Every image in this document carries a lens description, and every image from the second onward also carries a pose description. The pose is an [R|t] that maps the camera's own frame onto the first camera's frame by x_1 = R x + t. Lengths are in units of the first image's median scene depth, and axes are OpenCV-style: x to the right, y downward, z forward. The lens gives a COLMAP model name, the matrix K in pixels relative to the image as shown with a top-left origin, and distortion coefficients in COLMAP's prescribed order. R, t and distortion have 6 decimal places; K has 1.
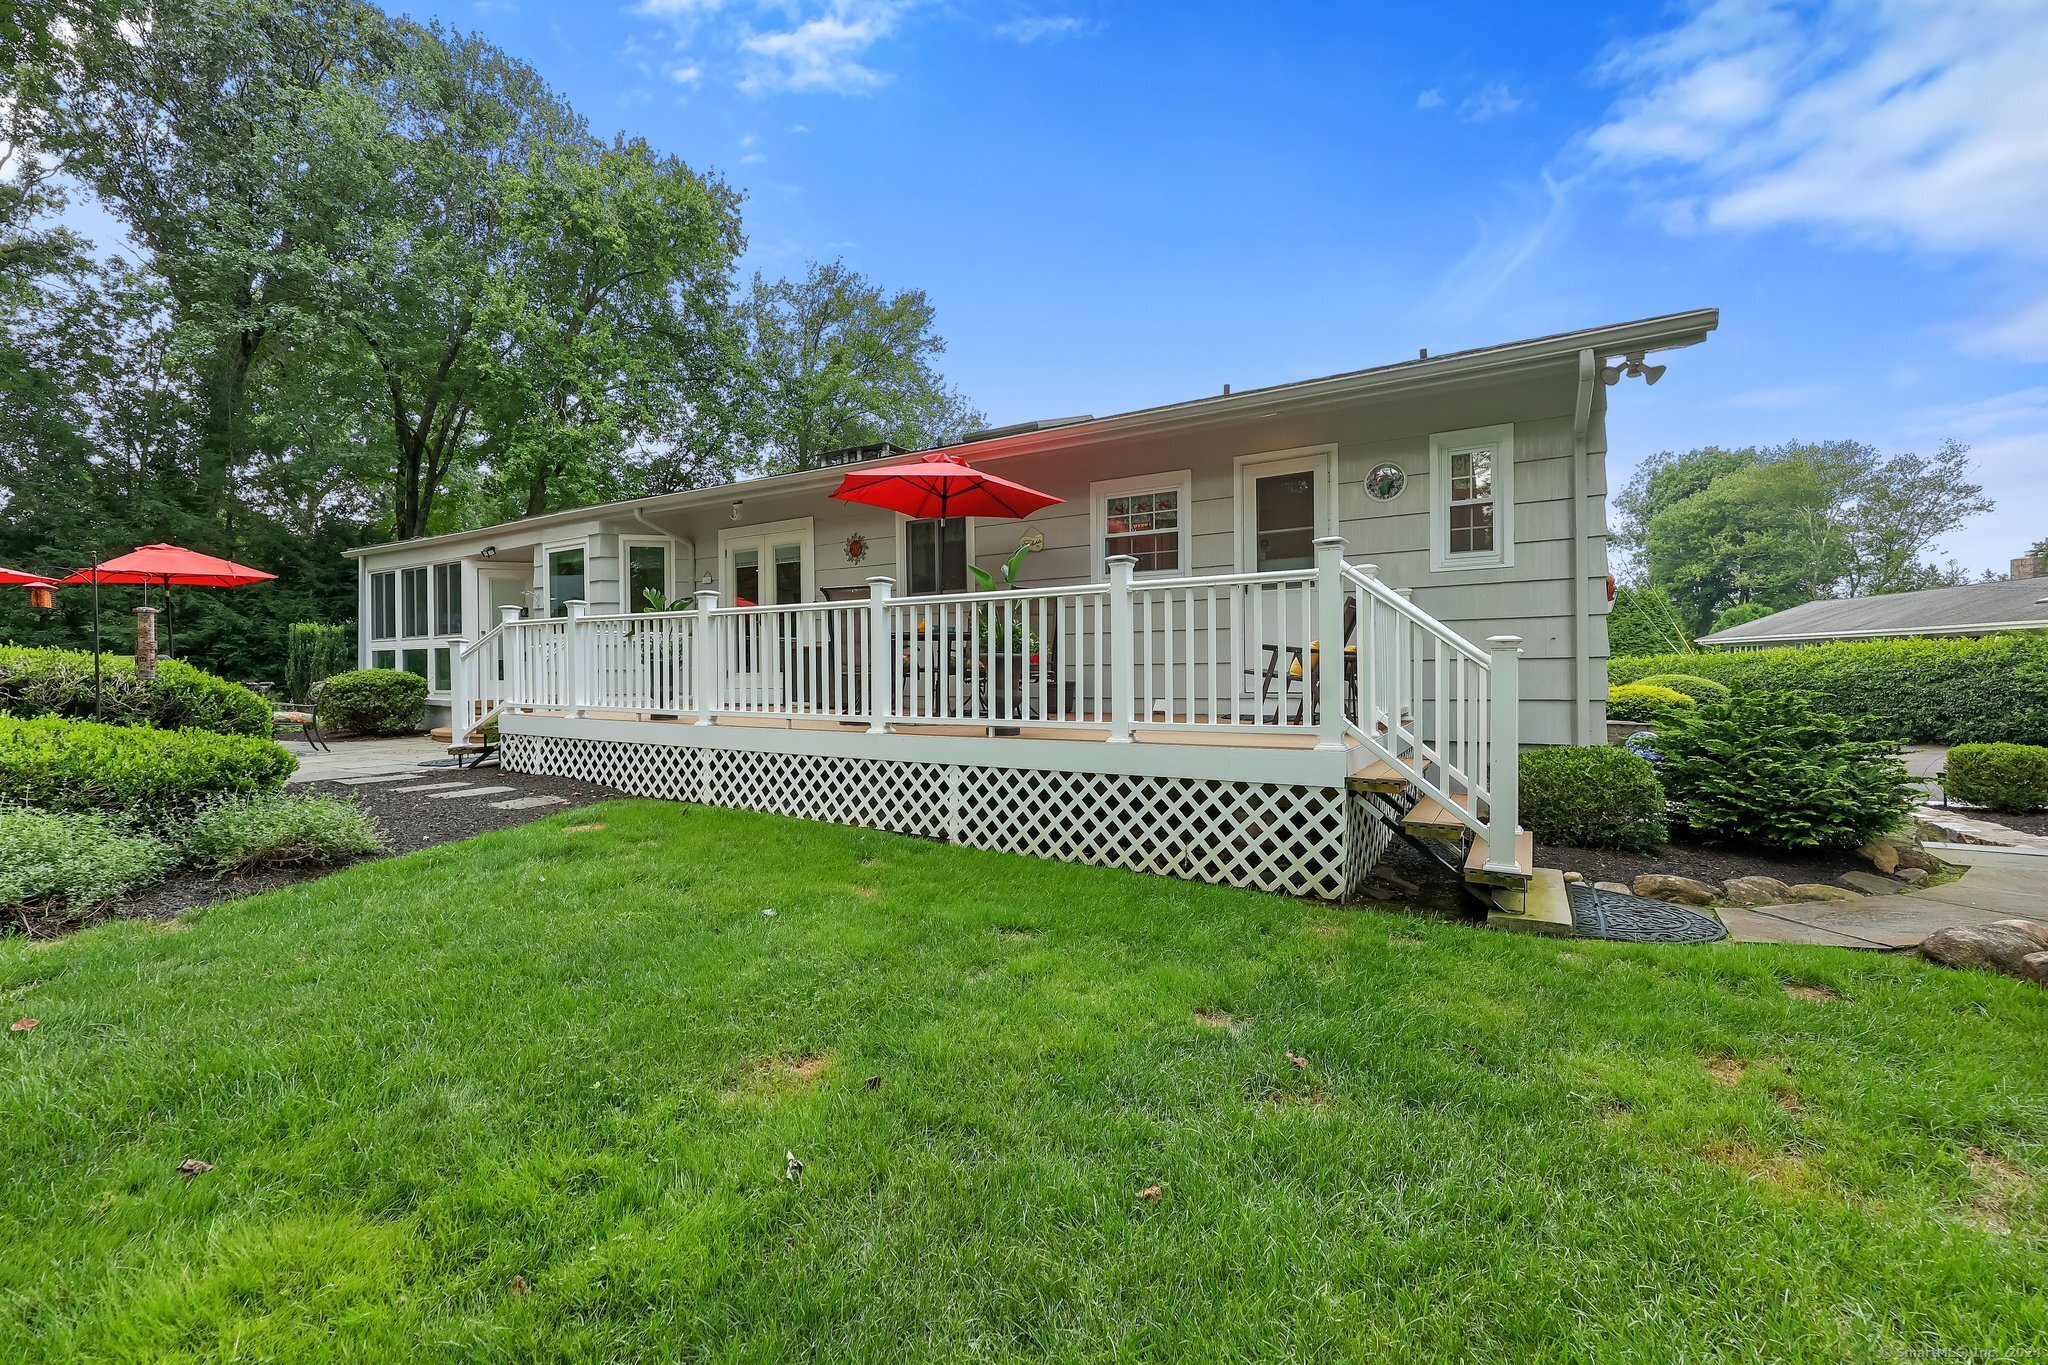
lens RADIAL K [[836.5, 0, 1028.6], [0, 836.5, 684.4], [0, 0, 1]] dist [-0.002316, -0.000105]
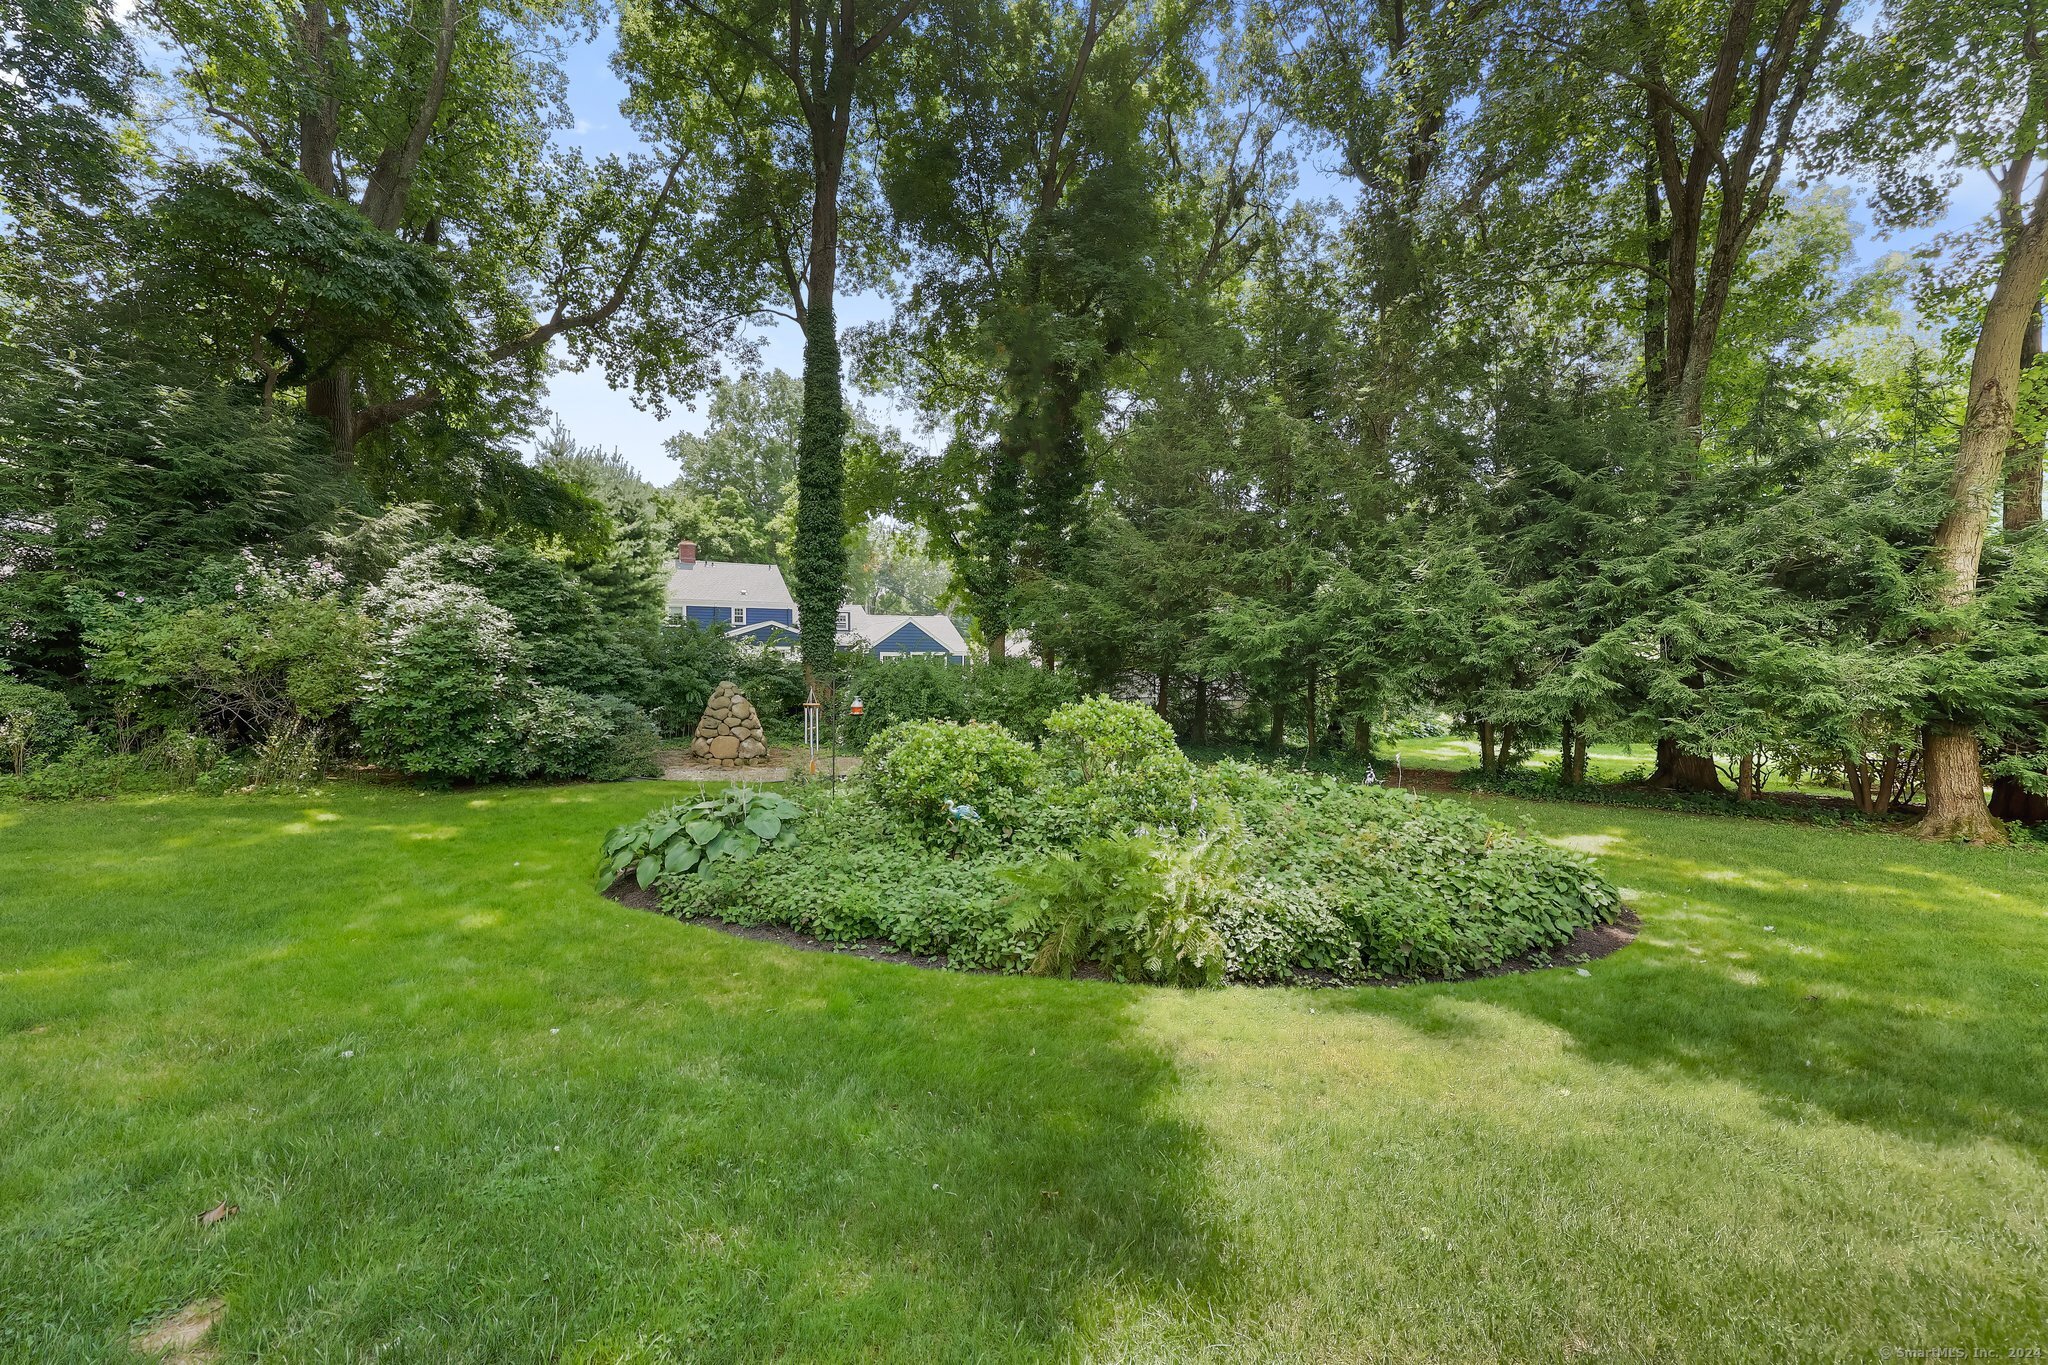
lens RADIAL K [[836.5, 0, 1019.1], [0, 836.5, 680.1], [0, 0, 1]] dist [-0.002316, -0.000105]
pose [[0.288052, 0.013829, -0.957515, -0.453388], [-0.010592, 0.999881, 0.011254, -0.019095], [0.957556, 0.006900, 0.288164, 0.590363]]
